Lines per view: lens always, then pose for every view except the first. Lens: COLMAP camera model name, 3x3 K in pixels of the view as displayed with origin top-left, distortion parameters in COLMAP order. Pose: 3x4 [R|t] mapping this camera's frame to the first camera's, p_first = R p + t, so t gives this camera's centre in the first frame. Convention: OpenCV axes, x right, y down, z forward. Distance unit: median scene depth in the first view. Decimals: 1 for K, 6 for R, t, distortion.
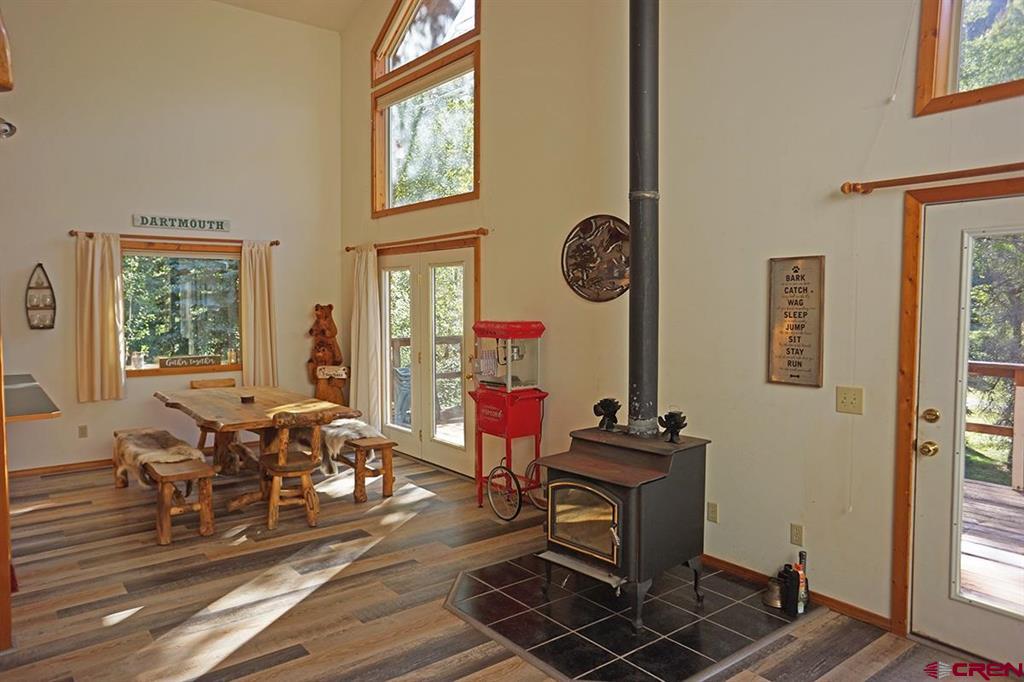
lens RADIAL K [[694.6, 0, 507.7], [0, 694.6, 343.9], [0, 0, 1]] dist [-0.066734, 0.091624]
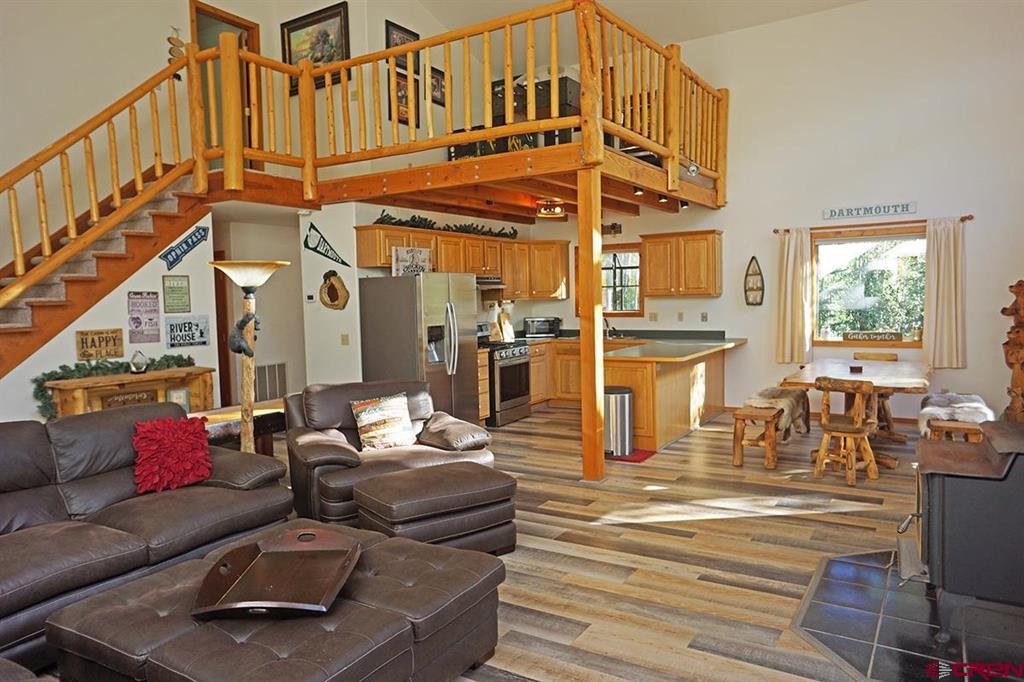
lens RADIAL K [[695.1, 0, 539.8], [0, 695.1, 354.3], [0, 0, 1]] dist [0.001262, 0.091618]
pose [[0.376443, 0.072059, -0.923633, 0.569642], [-0.039476, 0.997313, 0.061718, 0.008801], [0.925598, 0.013228, 0.378276, 0.128700]]
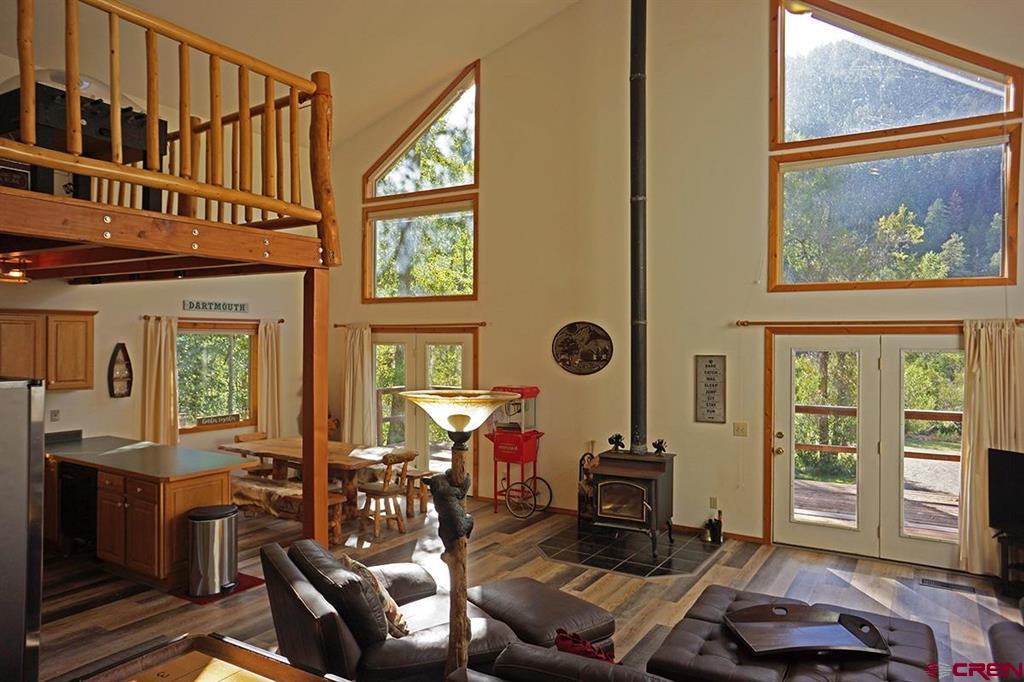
lens RADIAL K [[694.6, 0, 507.7], [0, 694.6, 343.9], [0, 0, 1]] dist [-0.066734, 0.091624]
pose [[0.942530, 0.000070, 0.334123, -0.582411], [0.018255, 0.998495, -0.051707, -0.053283], [-0.333624, 0.054835, 0.941110, -0.477773]]
